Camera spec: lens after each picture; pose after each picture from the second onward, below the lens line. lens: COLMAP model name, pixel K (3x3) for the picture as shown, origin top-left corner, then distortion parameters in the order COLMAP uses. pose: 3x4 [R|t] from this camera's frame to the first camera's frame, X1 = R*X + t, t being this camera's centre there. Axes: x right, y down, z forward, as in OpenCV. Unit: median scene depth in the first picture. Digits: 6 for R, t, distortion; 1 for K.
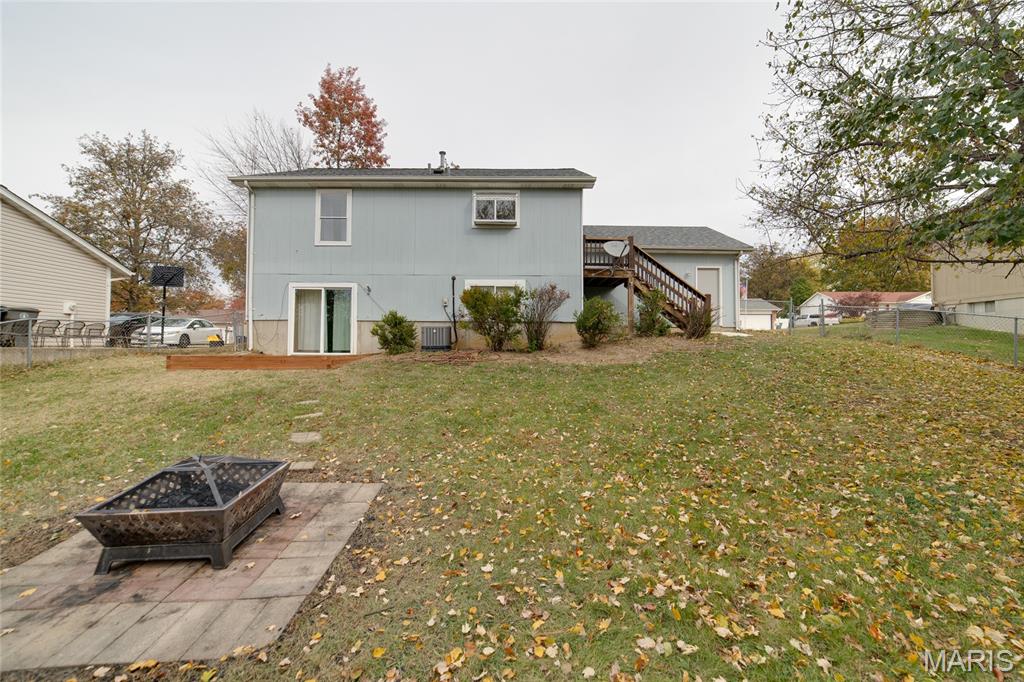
lens RADIAL K [[394.9, 0, 512.0], [0, 394.9, 341.0], [0, 0, 1]] dist [-0.023142, 0.009671]
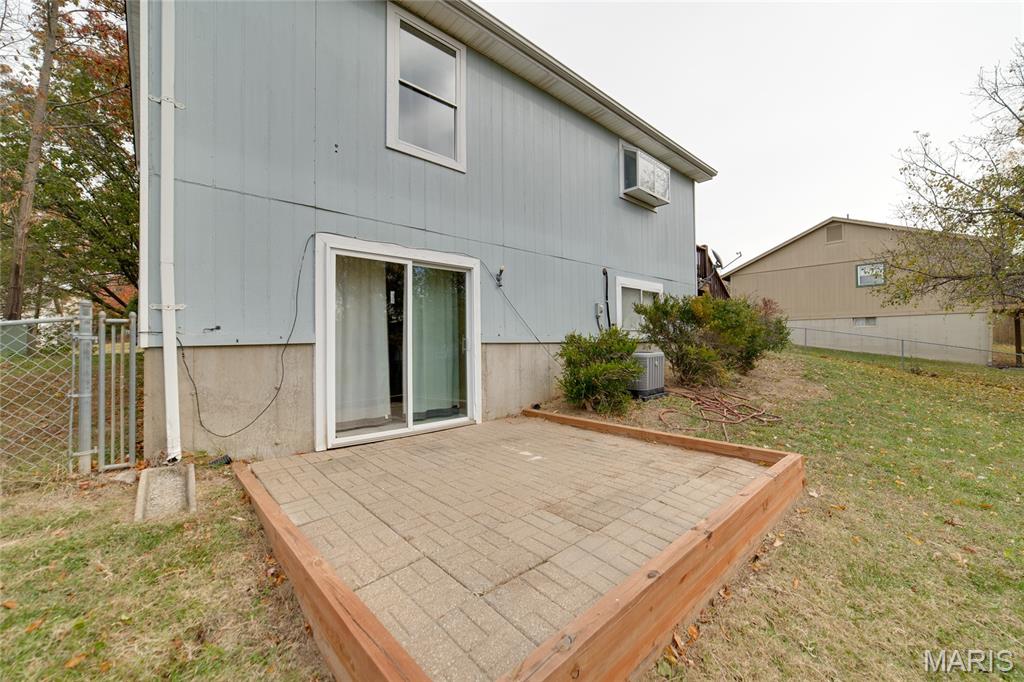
lens RADIAL K [[394.9, 0, 512.0], [0, 394.9, 341.0], [0, 0, 1]] dist [-0.023142, 0.009671]
pose [[0.749755, -0.011340, 0.661618, -0.667337], [0.012147, 0.999921, 0.003374, -0.054881], [-0.661604, 0.005507, 0.749833, 0.635718]]
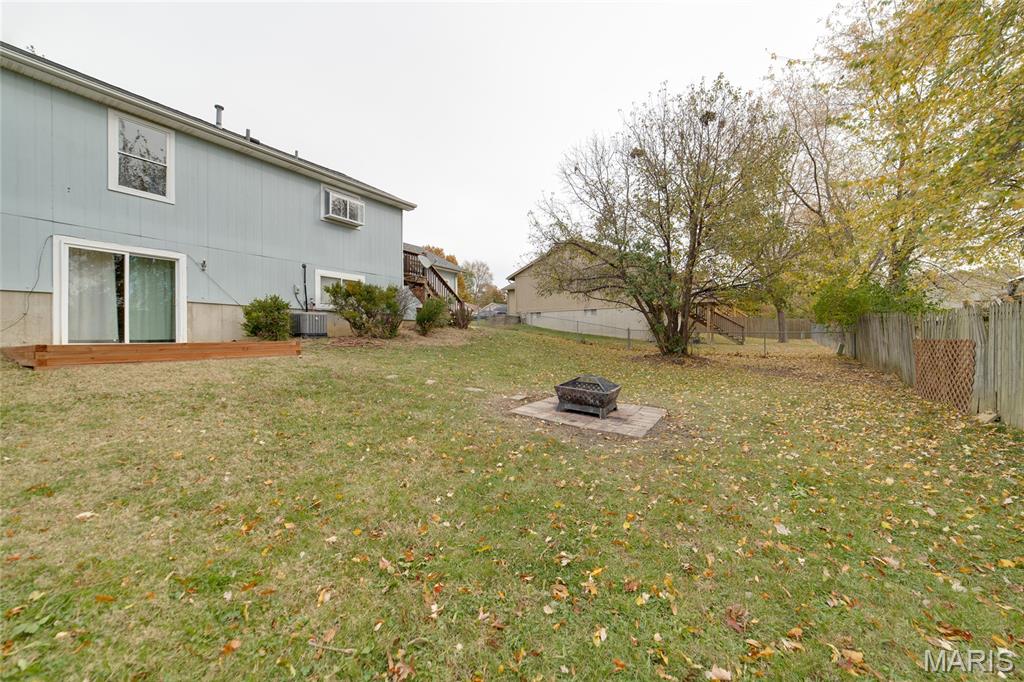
lens RADIAL K [[394.9, 0, 512.0], [0, 394.9, 341.0], [0, 0, 1]] dist [-0.023142, 0.009671]
pose [[0.534313, -0.014502, 0.845162, -0.709851], [0.009265, 0.999893, 0.011300, 0.024725], [-0.845236, 0.001793, 0.534390, 0.024974]]
